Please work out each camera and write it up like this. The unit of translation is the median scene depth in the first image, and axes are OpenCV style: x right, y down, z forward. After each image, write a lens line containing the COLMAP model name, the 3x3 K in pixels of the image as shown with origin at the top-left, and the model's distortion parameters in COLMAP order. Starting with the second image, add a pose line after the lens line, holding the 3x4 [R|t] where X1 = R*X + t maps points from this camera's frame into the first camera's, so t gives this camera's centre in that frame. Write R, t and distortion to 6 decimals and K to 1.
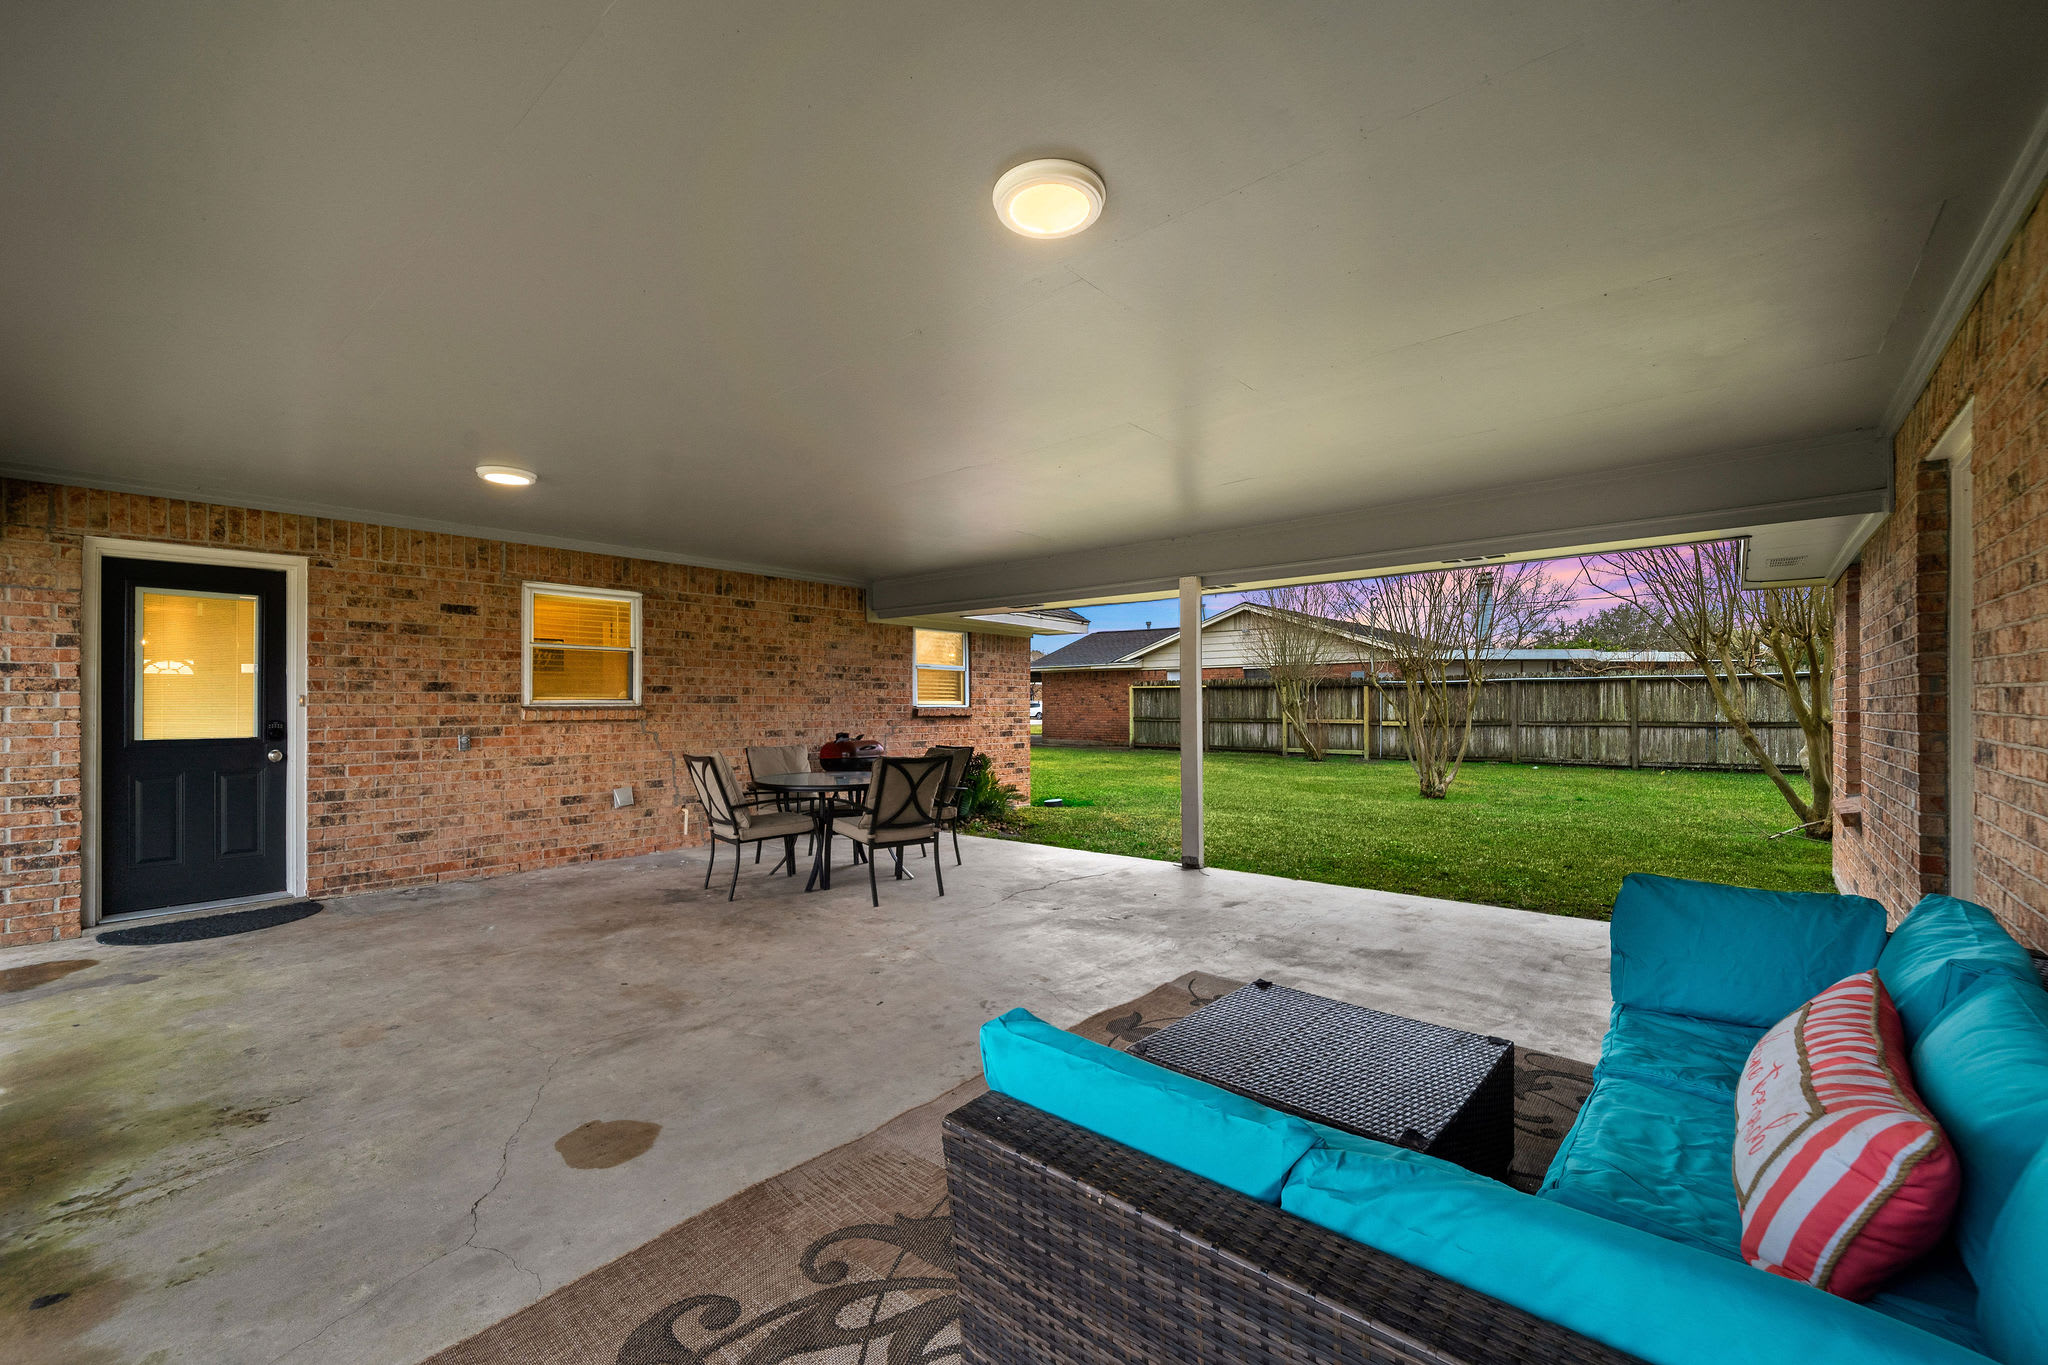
lens RADIAL K [[824.5, 0, 1023.1], [0, 824.5, 707.4], [0, 0, 1]] dist [-0.001057, -0.000120]
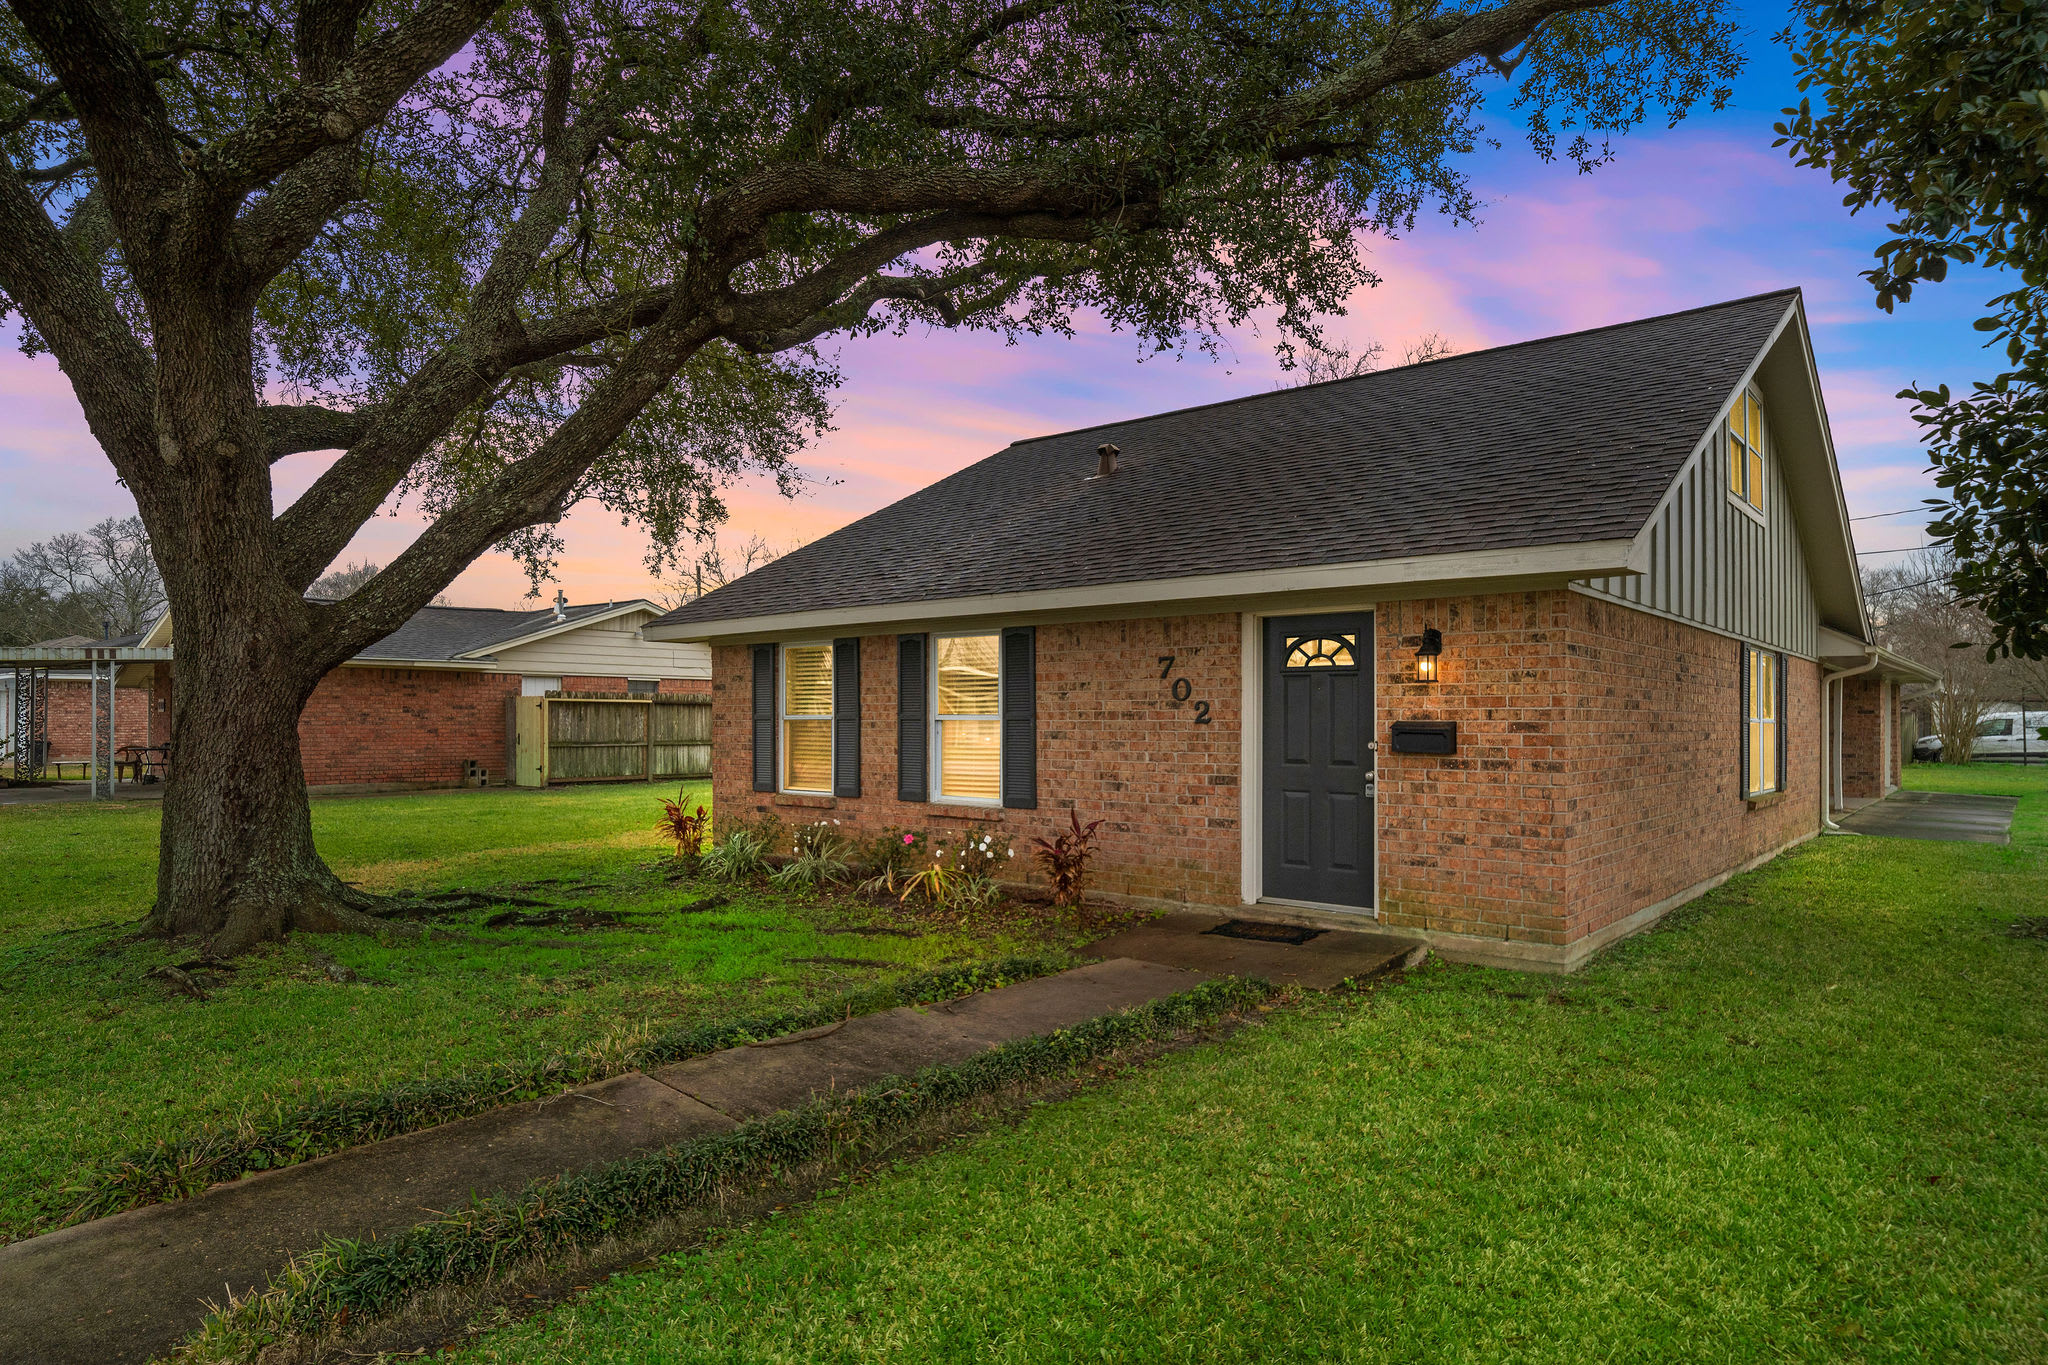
lens RADIAL K [[1206.5, 0, 1020.5], [0, 1206.5, 711.0], [0, 0, 1]] dist [-0.000078, -0.000655]
pose [[-0.009363, 0.012532, 0.999878, -4.057439], [0.003879, 0.999914, -0.012496, -0.000609], [-0.999949, 0.003761, -0.009411, 2.761751]]
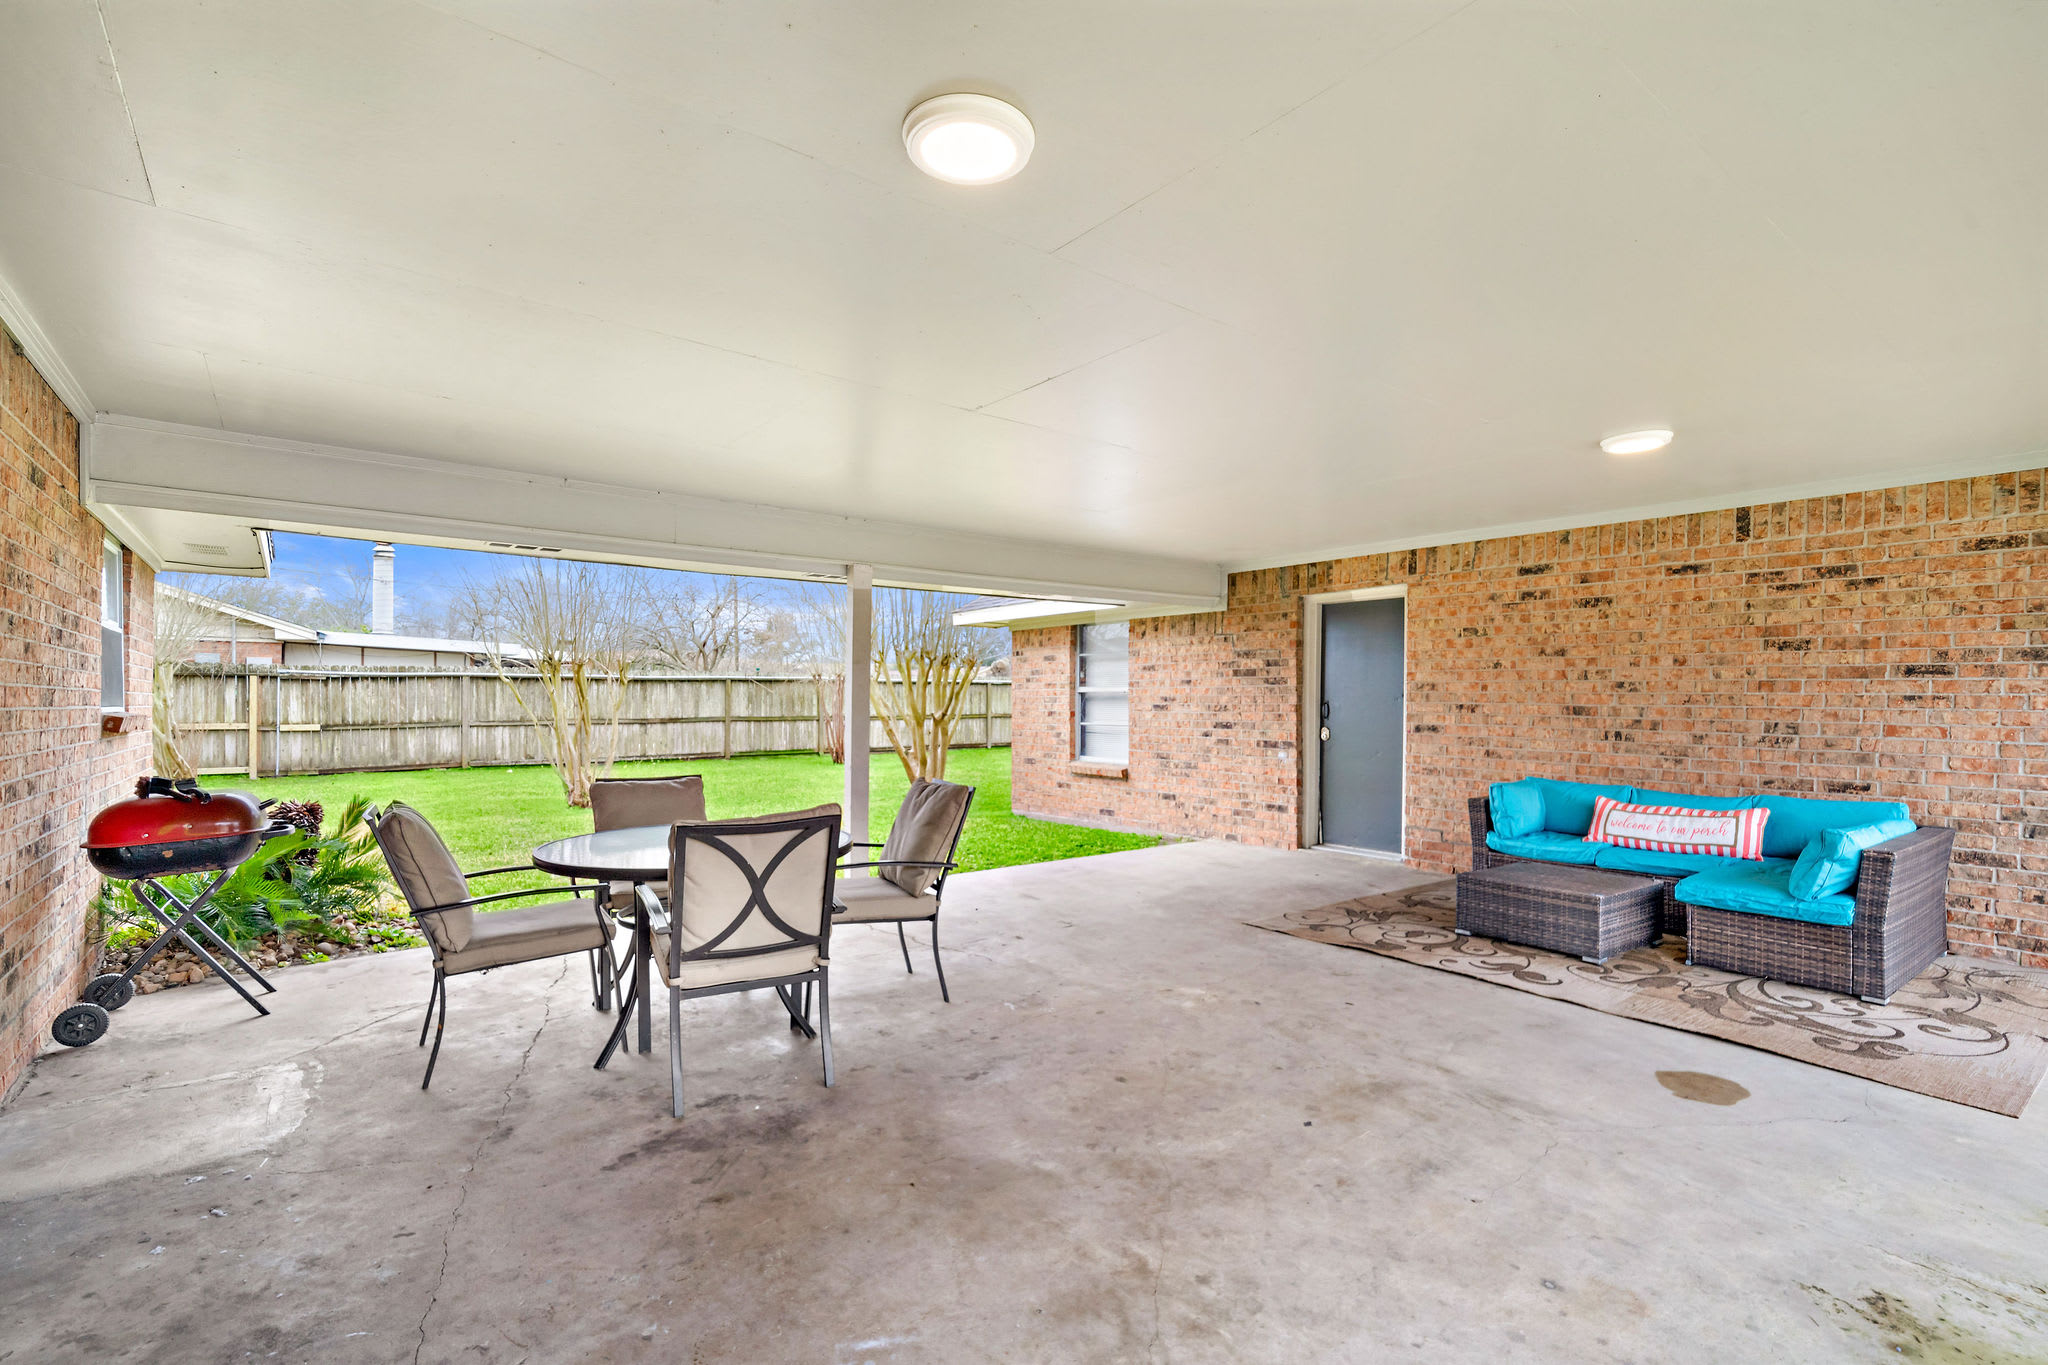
lens RADIAL K [[929.8, 0, 1016.8], [0, 929.8, 704.6], [0, 0, 1]] dist [0.001179, 0.000278]
pose [[0.212779, -0.000722, 0.977100, -1.122108], [-0.000926, 0.999999, 0.000941, -0.011898], [-0.977100, -0.001105, 0.212778, 0.932393]]
